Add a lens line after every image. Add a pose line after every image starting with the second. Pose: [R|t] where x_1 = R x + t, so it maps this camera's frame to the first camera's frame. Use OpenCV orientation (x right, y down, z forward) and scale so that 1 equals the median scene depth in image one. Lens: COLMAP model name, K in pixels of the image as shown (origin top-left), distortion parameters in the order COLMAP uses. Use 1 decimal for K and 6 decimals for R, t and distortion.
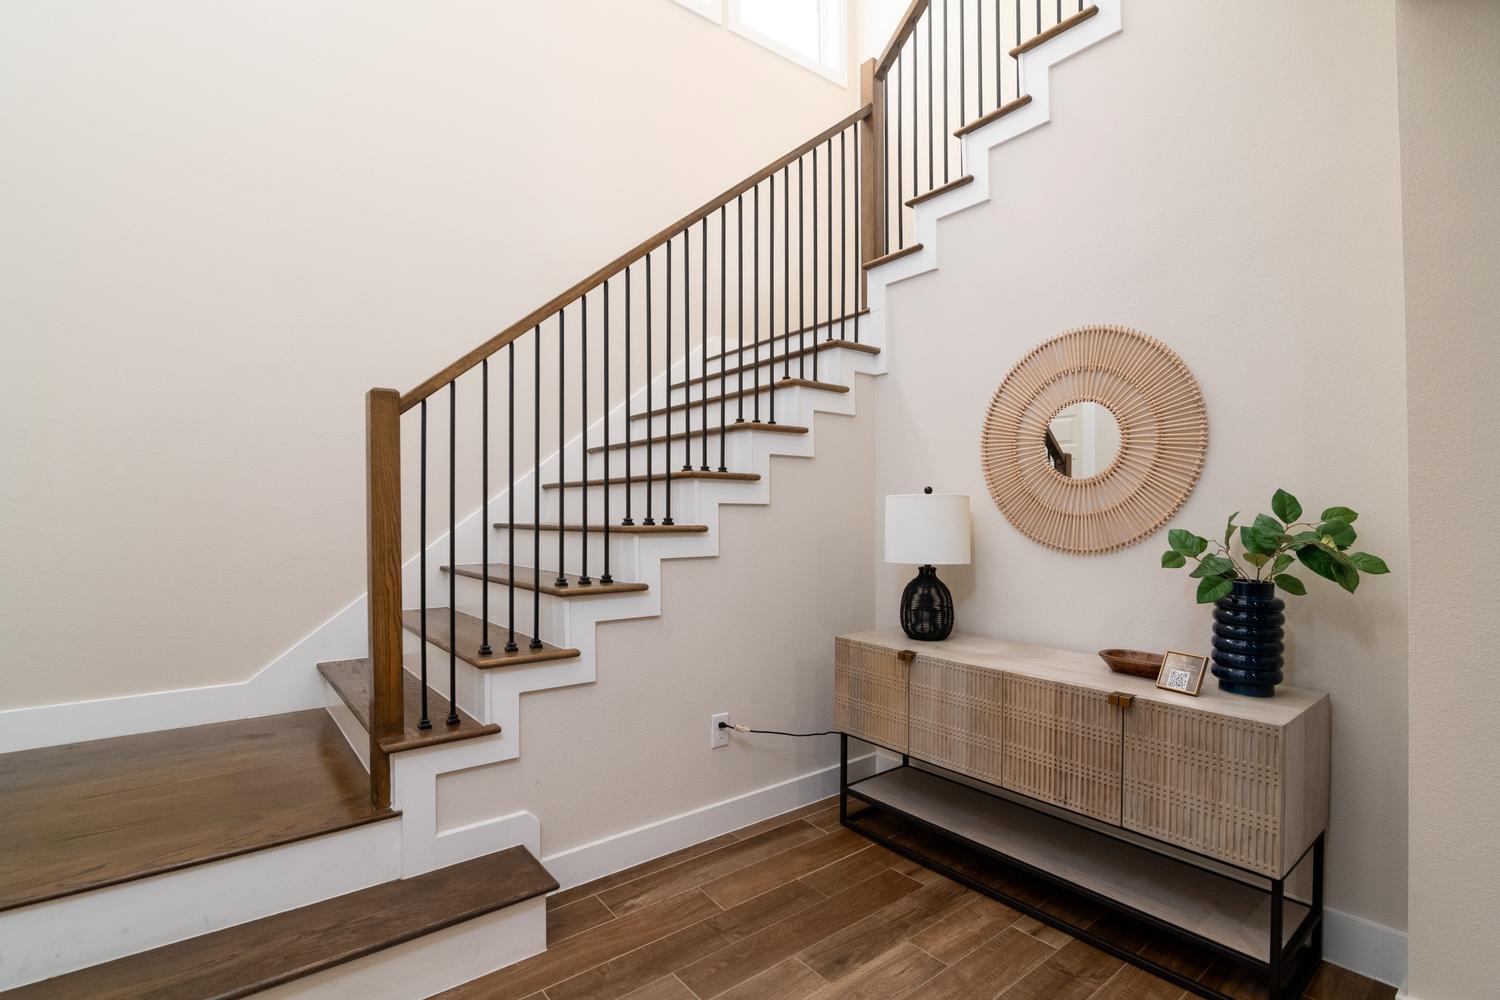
lens RADIAL K [[712.0, 0, 750.0], [0, 712.0, 500.0], [0, 0, 1]] dist [-0.019990, 0.000328]
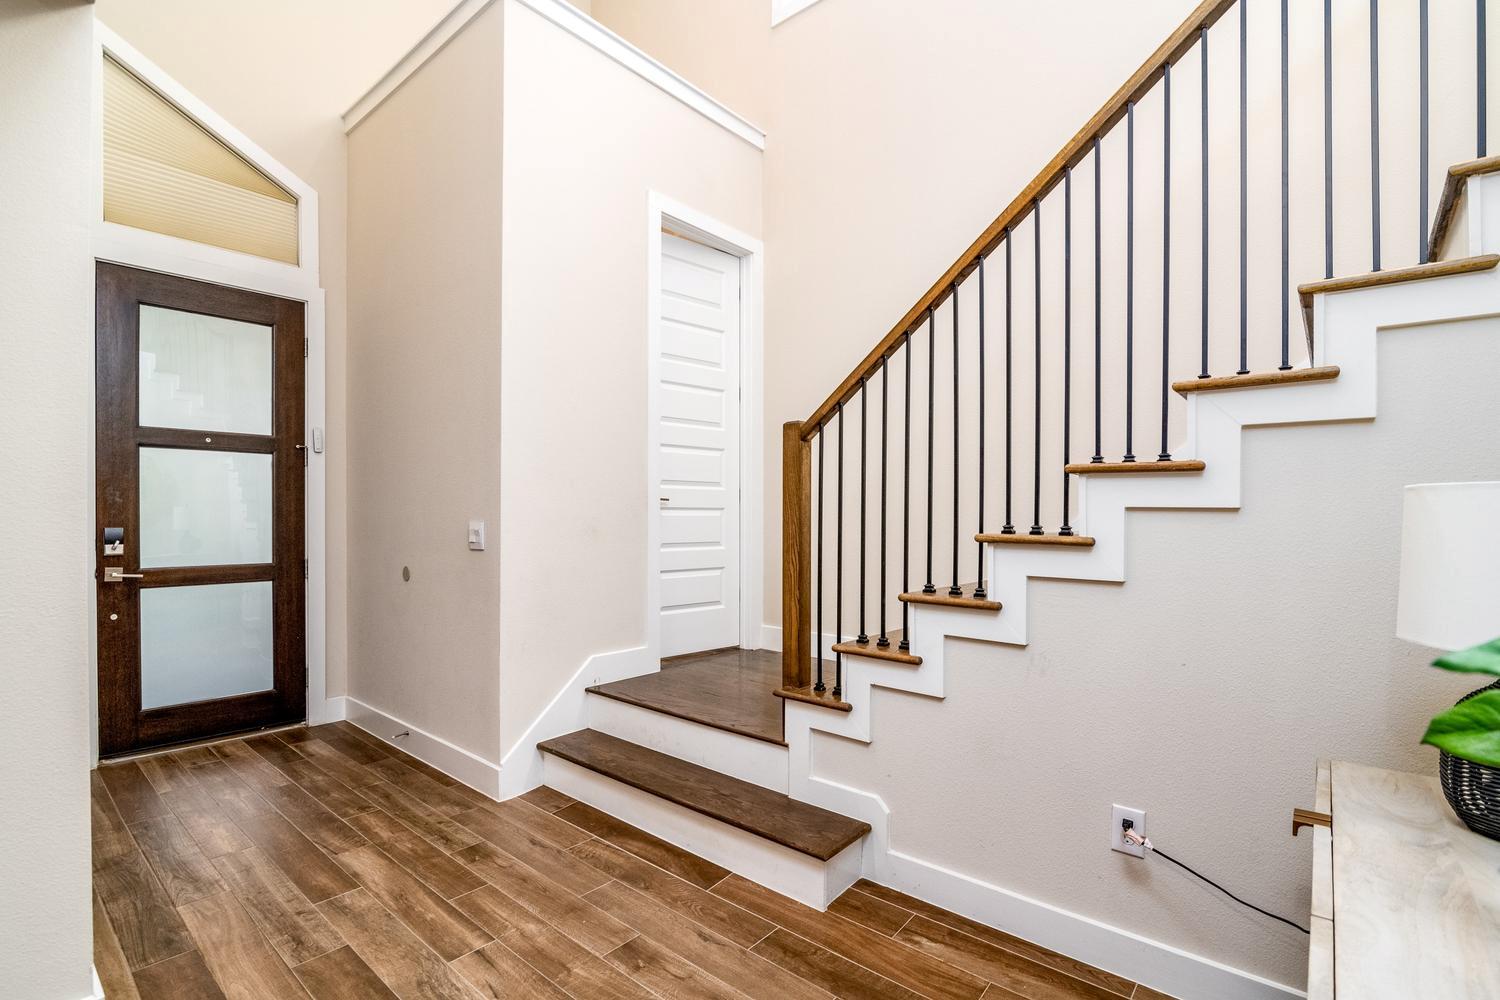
lens RADIAL K [[695.5, 0, 745.0], [0, 695.5, 522.6], [0, 0, 1]] dist [-0.018061, -0.000022]
pose [[0.183491, 0.006922, -0.982997, 0.694731], [0.002618, 0.999968, 0.007531, 0.017130], [0.983018, -0.003955, 0.183467, 0.630449]]
